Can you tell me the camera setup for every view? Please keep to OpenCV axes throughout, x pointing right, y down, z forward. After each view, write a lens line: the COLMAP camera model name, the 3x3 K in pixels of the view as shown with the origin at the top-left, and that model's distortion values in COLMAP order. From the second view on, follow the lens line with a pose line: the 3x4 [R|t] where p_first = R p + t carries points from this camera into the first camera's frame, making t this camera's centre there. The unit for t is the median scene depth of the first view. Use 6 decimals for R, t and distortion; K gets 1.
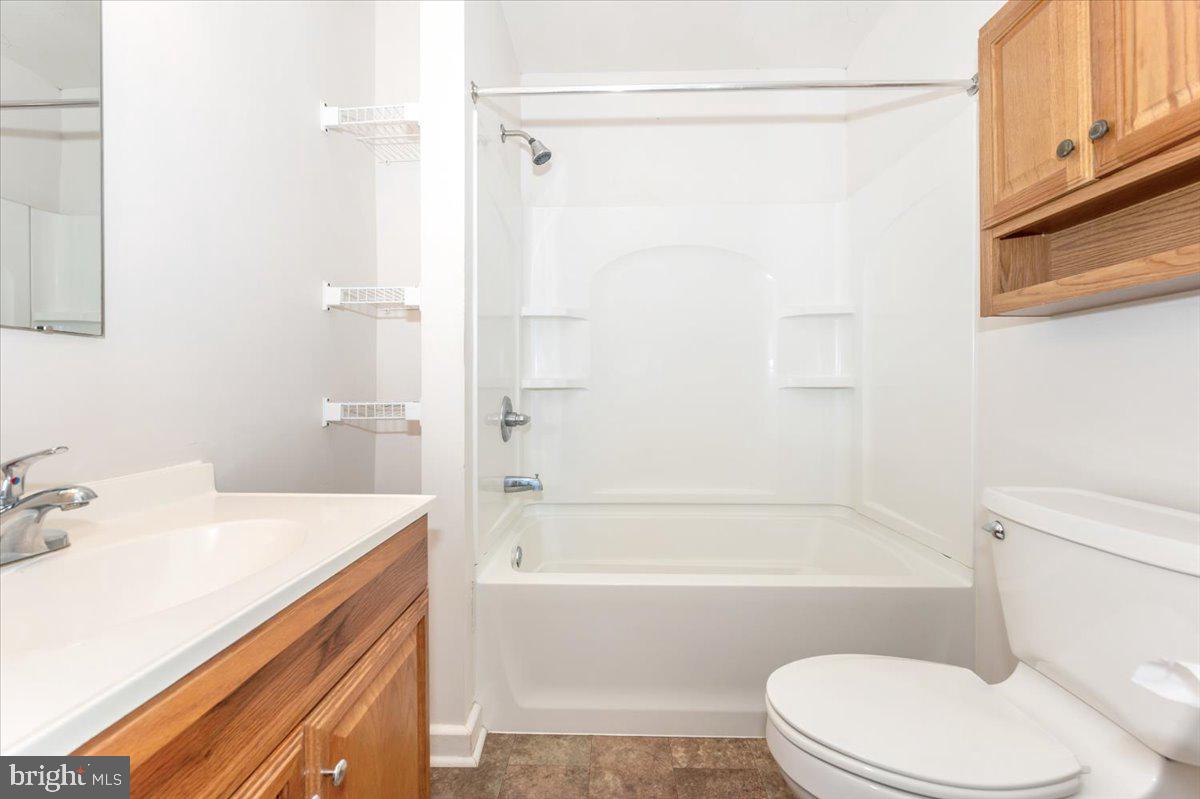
lens RADIAL K [[476.2, 0, 605.8], [0, 476.2, 390.1], [0, 0, 1]] dist [-0.000571, -0.000463]
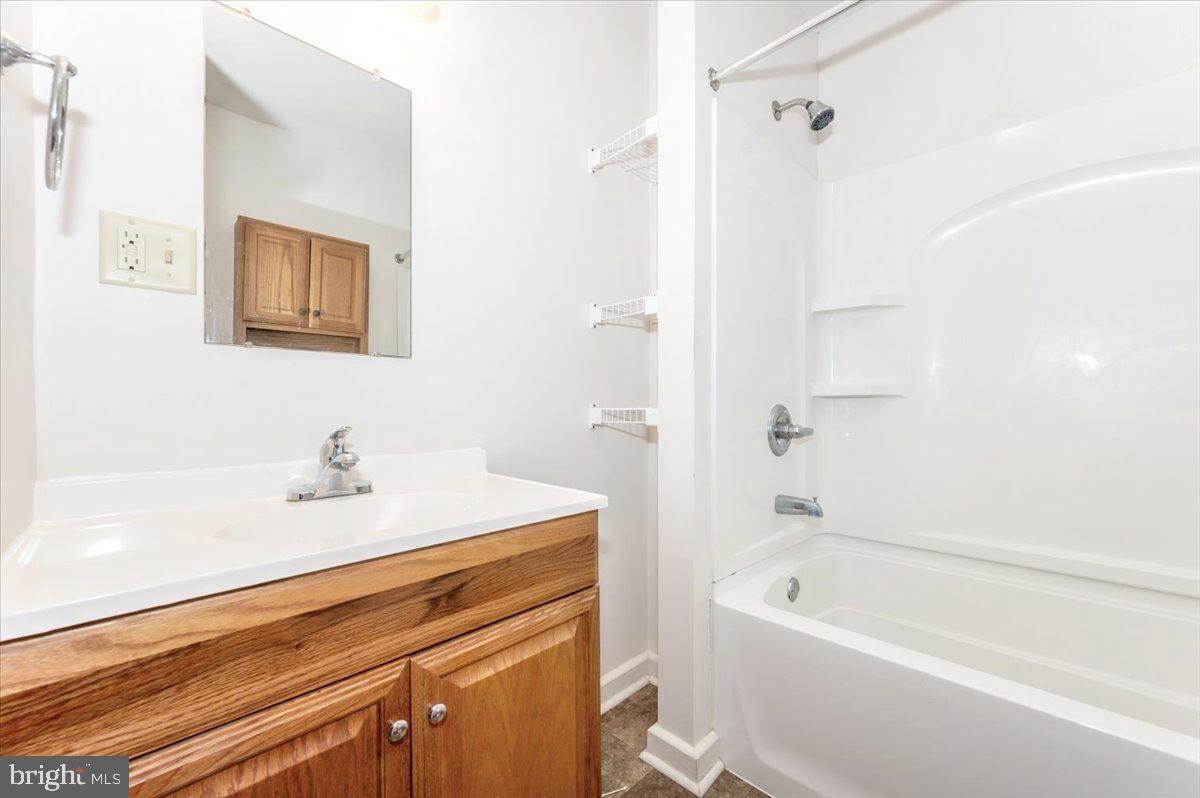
lens RADIAL K [[476.2, 0, 601.1], [0, 476.2, 403.5], [0, 0, 1]] dist [-0.000571, -0.000463]
pose [[0.725062, -0.000749, -0.688683, 0.224481], [-0.000878, 0.999998, -0.002012, 0.018392], [0.688683, 0.002063, 0.725060, 0.177927]]
